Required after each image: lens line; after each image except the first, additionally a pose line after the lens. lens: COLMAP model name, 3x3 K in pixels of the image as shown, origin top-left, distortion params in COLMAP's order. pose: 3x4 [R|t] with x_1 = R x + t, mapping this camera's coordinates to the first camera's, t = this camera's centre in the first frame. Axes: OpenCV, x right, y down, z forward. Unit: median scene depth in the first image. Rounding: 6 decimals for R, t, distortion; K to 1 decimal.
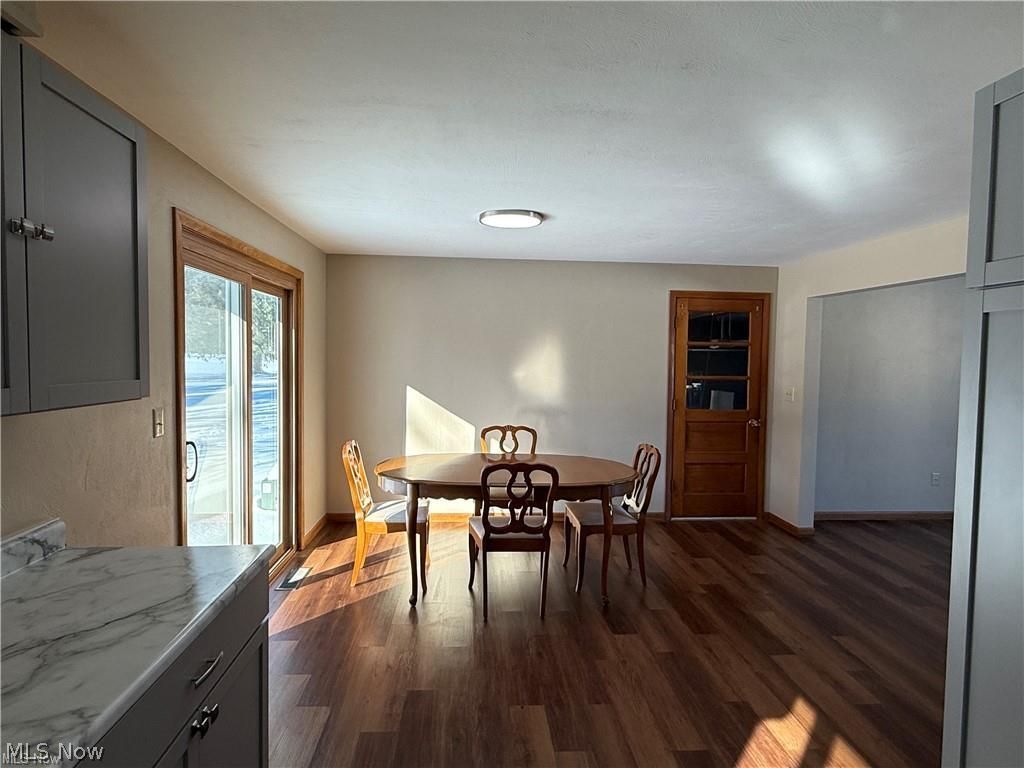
lens RADIAL K [[583.3, 0, 507.4], [0, 583.3, 387.6], [0, 0, 1]] dist [0.003772, 0.002653]
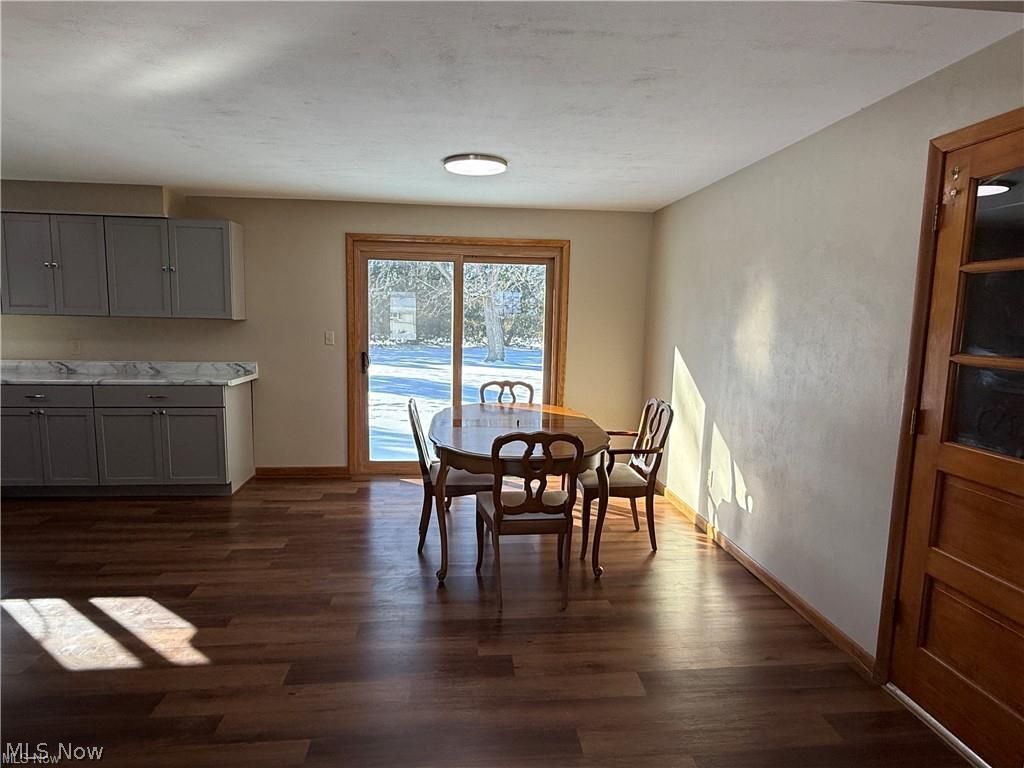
lens RADIAL K [[583.3, 0, 510.2], [0, 583.3, 381.4], [0, 0, 1]] dist [0.003772, 0.002653]
pose [[0.028708, 0.104642, -0.994096, 1.089770], [-0.072644, 0.992094, 0.102333, -0.033237], [0.996945, 0.069277, 0.036083, 1.107191]]
